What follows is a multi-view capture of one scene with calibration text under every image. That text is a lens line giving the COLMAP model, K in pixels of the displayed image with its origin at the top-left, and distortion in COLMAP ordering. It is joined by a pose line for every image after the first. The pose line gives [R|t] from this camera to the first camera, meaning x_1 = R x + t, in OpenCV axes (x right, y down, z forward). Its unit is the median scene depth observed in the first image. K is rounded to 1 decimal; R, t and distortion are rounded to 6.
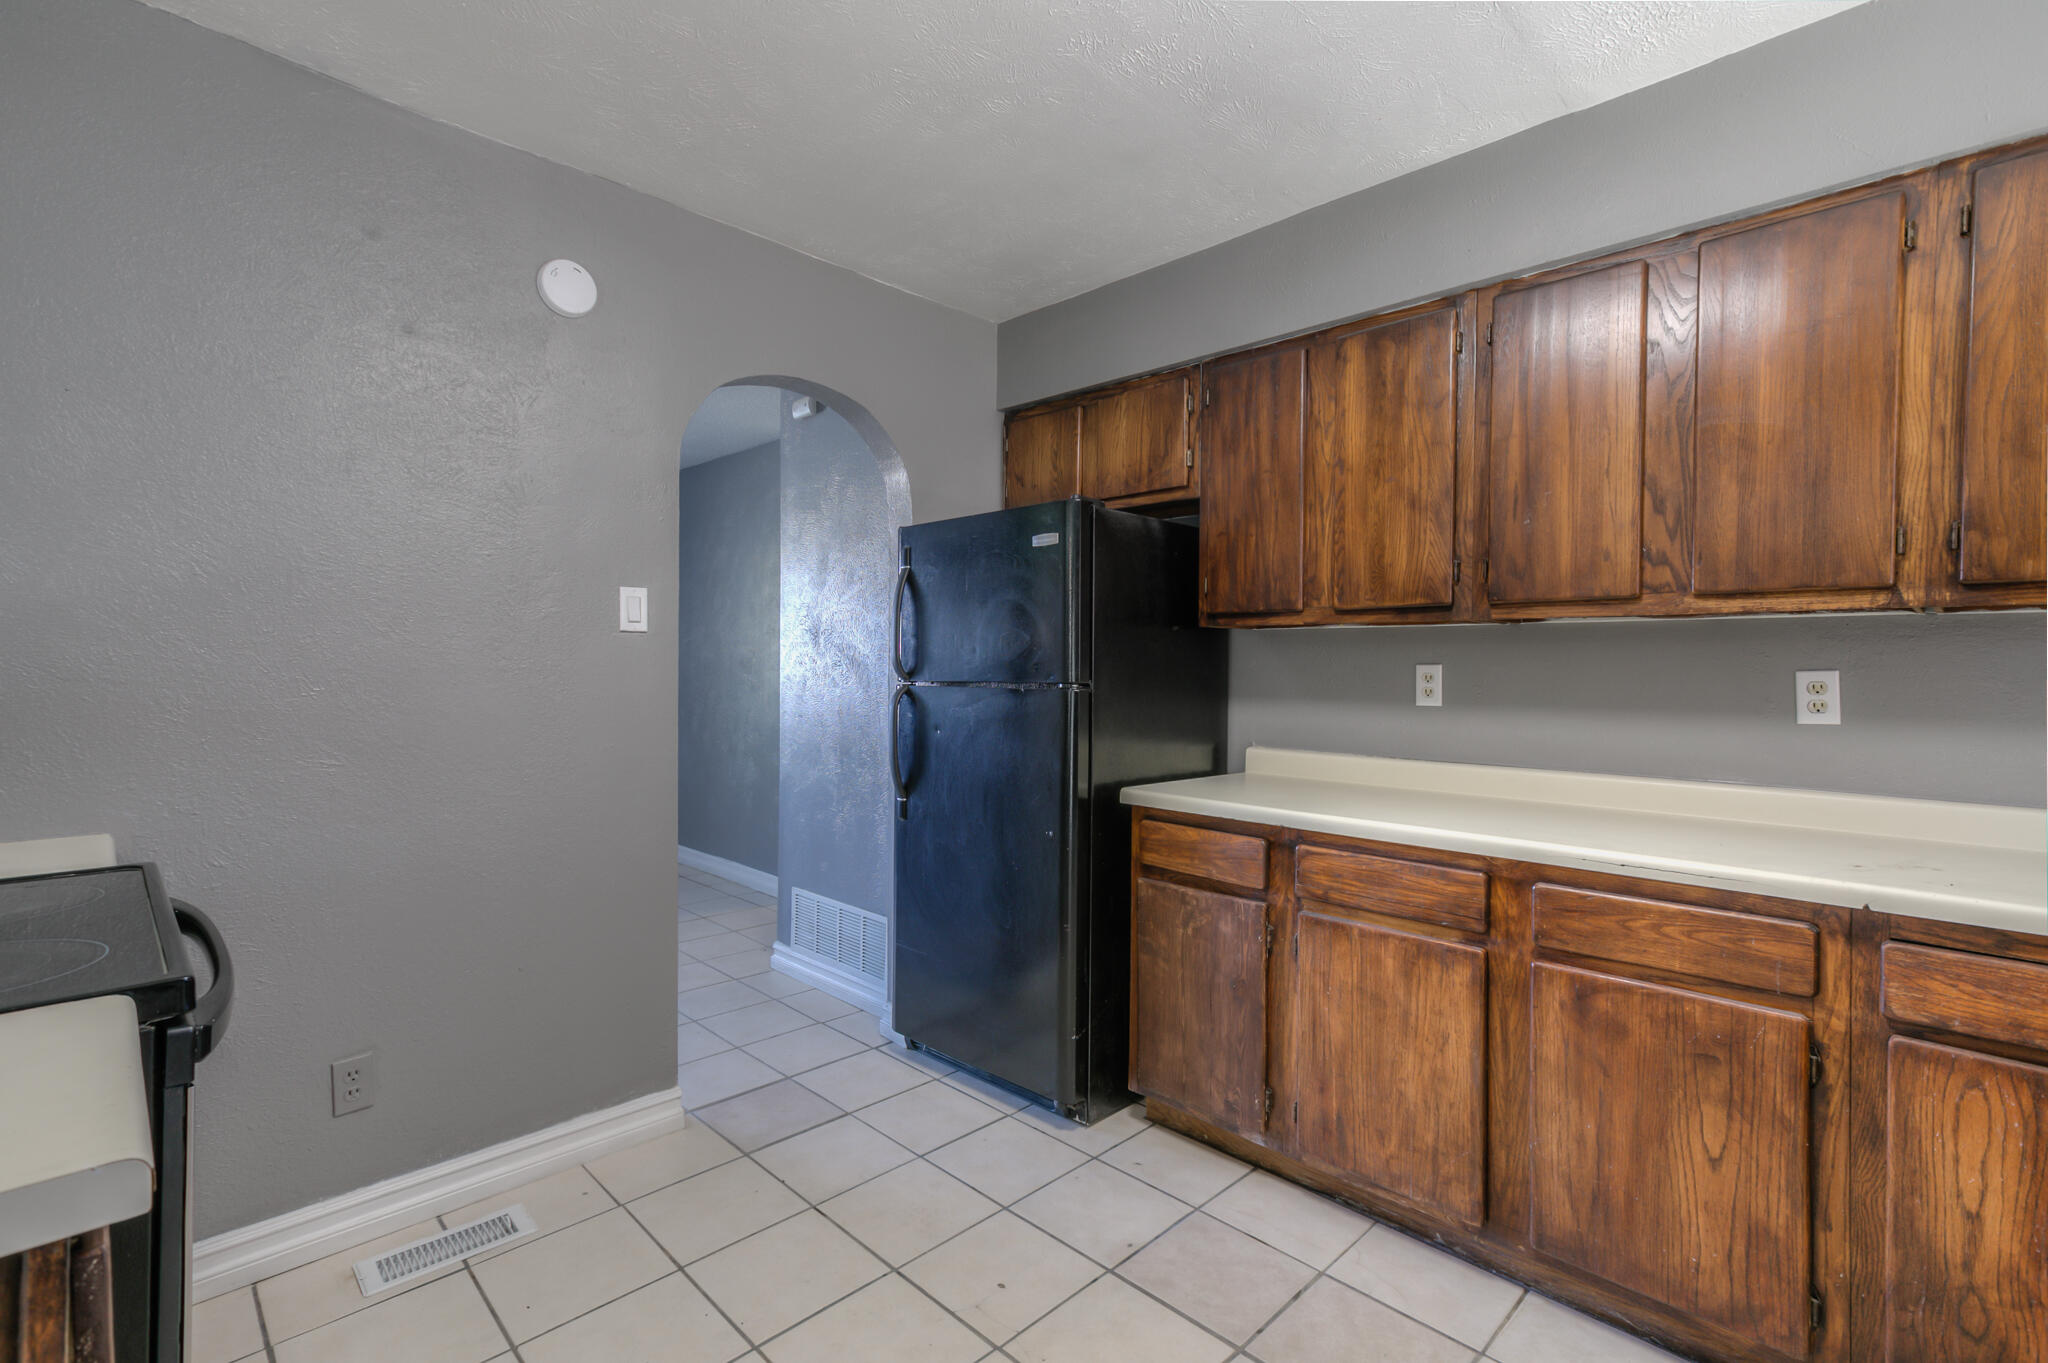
lens RADIAL K [[941.1, 0, 1022.0], [0, 941.1, 673.6], [0, 0, 1]] dist [0.006742, 0.003064]
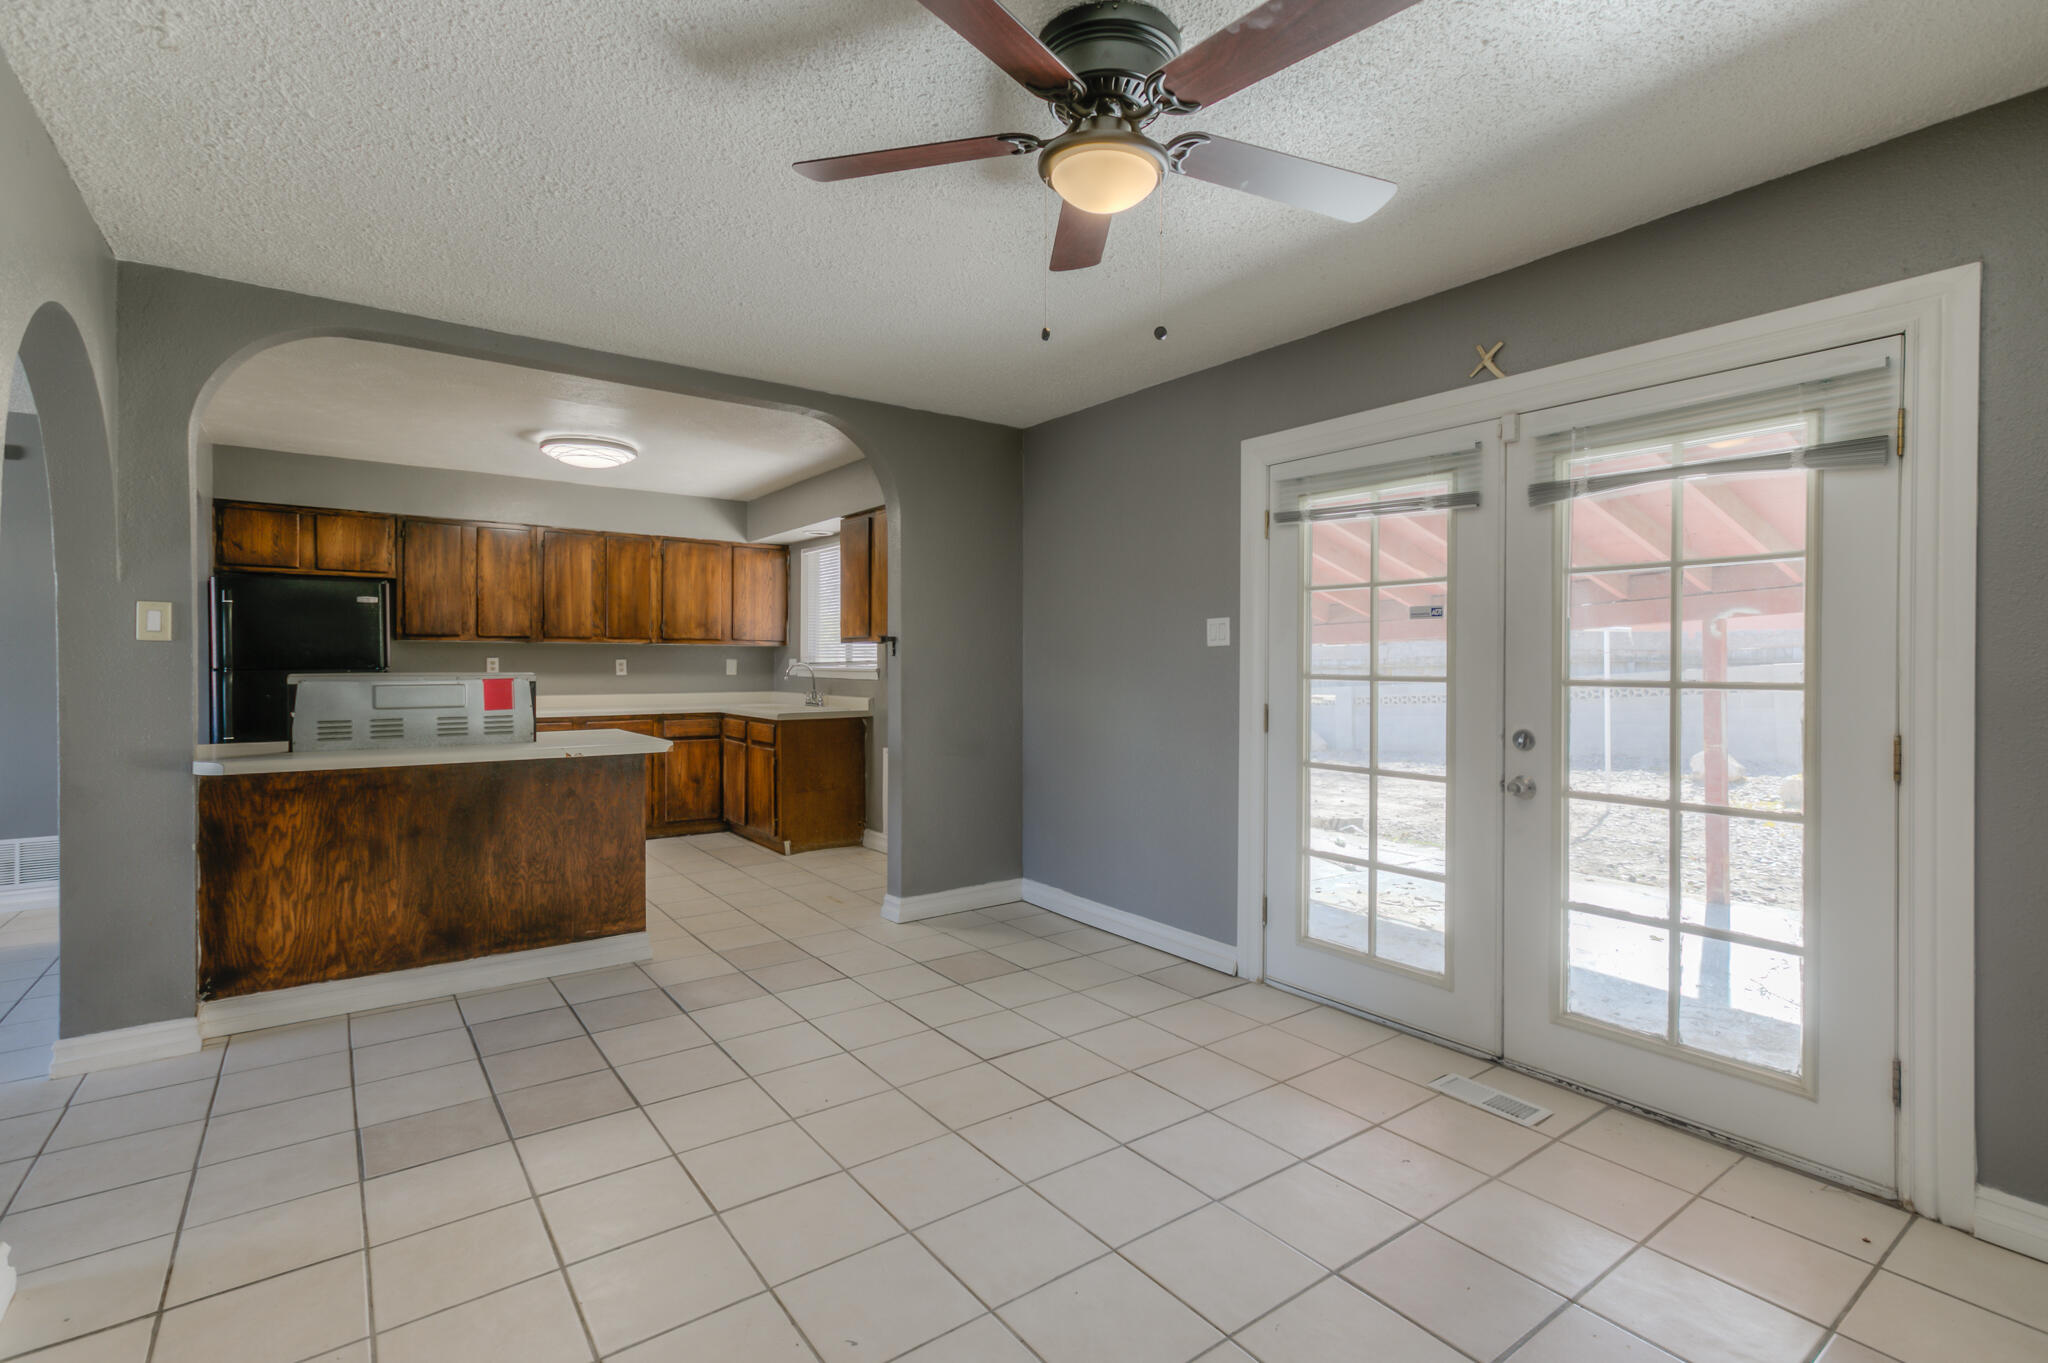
lens RADIAL K [[941.1, 0, 1052.2], [0, 941.1, 670.9], [0, 0, 1]] dist [0.006742, 0.003064]
pose [[0.131374, -0.020910, 0.991112, -2.334127], [0.004506, 0.999780, 0.020495, -0.023519], [-0.991323, 0.001773, 0.131439, -0.999818]]
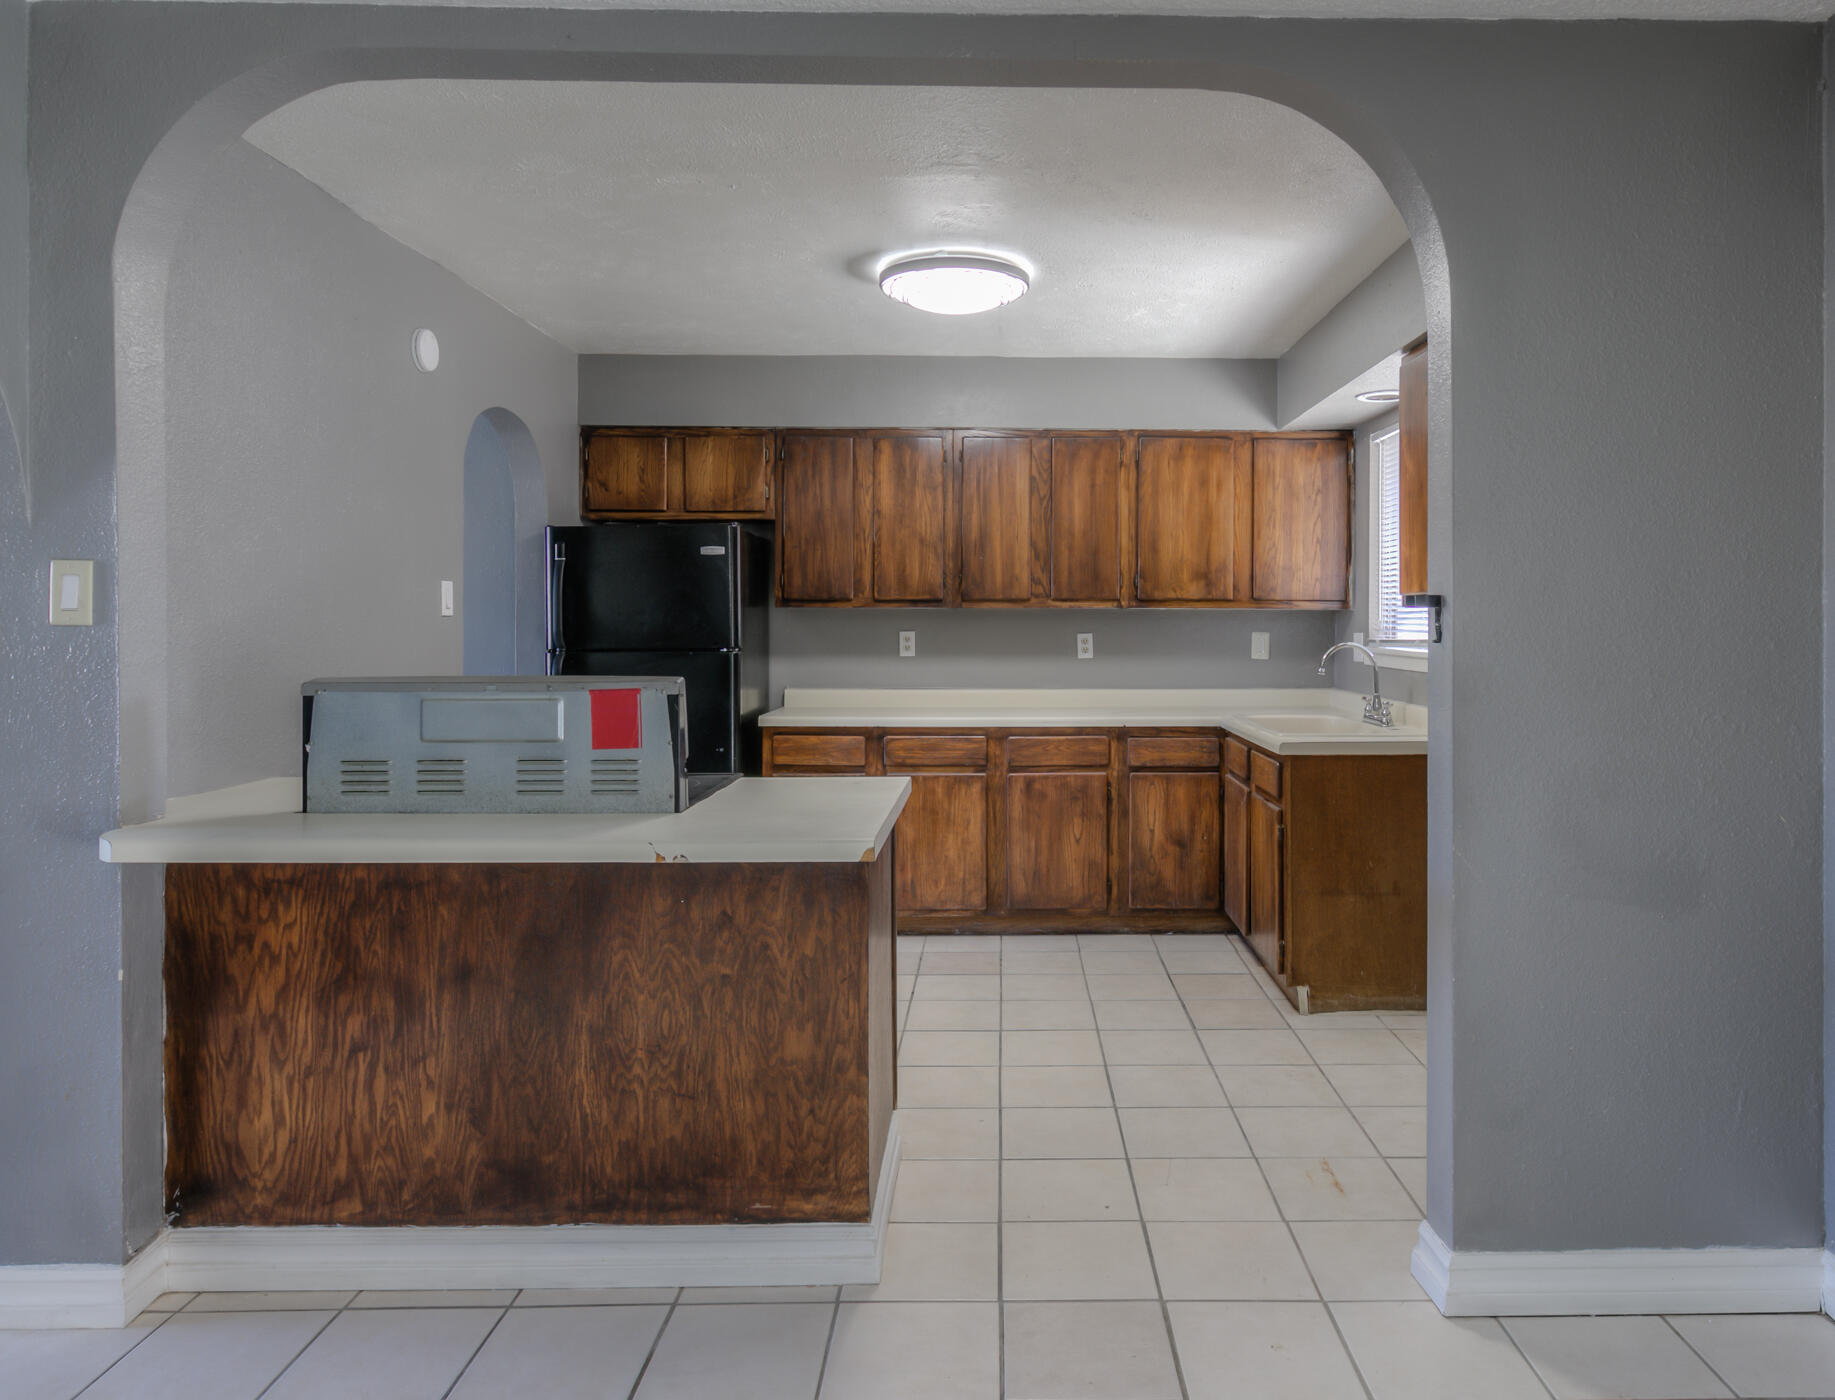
lens RADIAL K [[1281.8, 0, 1021.9], [0, 1281.8, 622.6], [0, 0, 1]] dist [-0.002826, 0.007064]
pose [[0.685317, -0.011637, 0.728152, -1.368823], [0.011085, 0.999923, 0.005547, -0.044516], [-0.728161, 0.004270, 0.685393, -0.891125]]
